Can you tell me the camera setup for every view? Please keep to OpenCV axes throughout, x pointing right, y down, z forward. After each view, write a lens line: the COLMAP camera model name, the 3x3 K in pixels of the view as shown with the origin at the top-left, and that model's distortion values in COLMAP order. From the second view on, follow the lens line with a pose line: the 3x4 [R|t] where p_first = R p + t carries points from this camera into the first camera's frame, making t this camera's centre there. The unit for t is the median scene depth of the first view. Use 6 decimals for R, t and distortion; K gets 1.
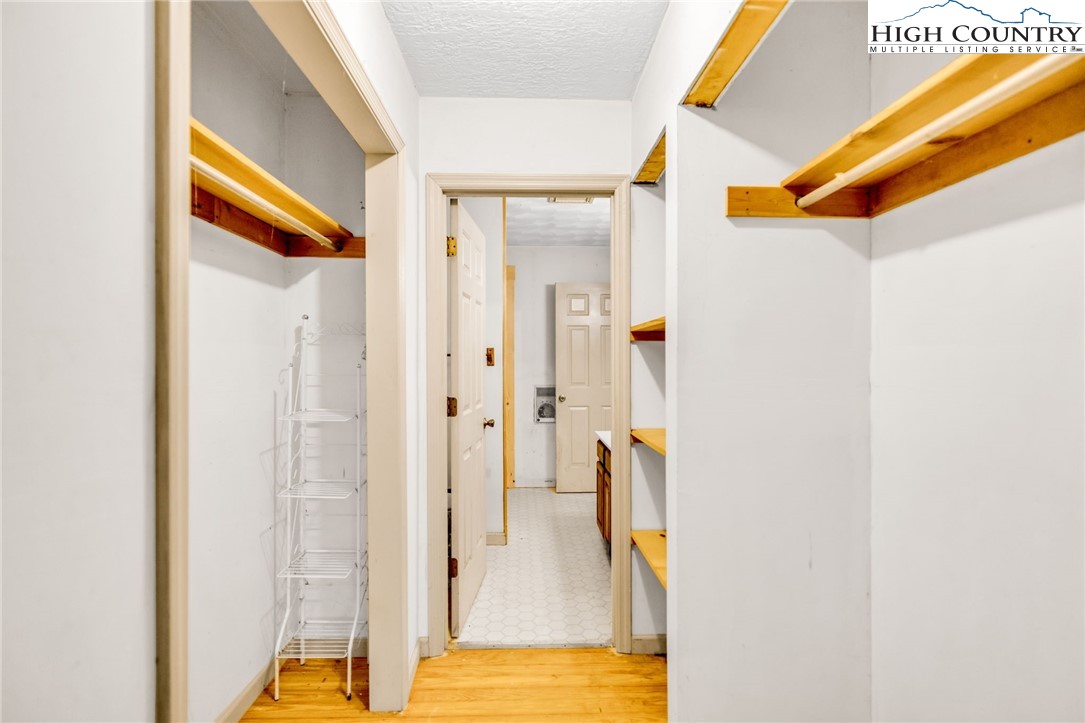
lens RADIAL K [[463.0, 0, 539.3], [0, 463.0, 361.8], [0, 0, 1]] dist [0.001353, 0.000275]
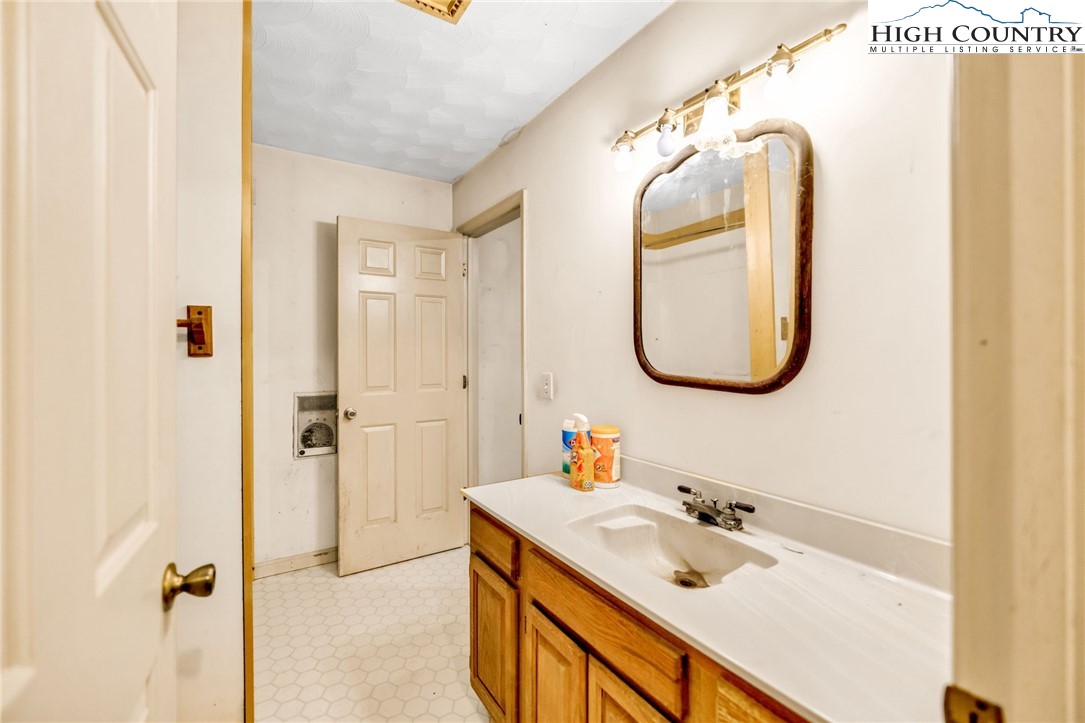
lens RADIAL K [[463.0, 0, 537.9], [0, 463.0, 354.8], [0, 0, 1]] dist [0.001353, 0.000275]
pose [[0.866175, -0.000400, 0.499740, -0.037419], [0.001478, 0.999997, -0.001762, 0.005120], [-0.499738, 0.002264, 0.866174, 0.363255]]
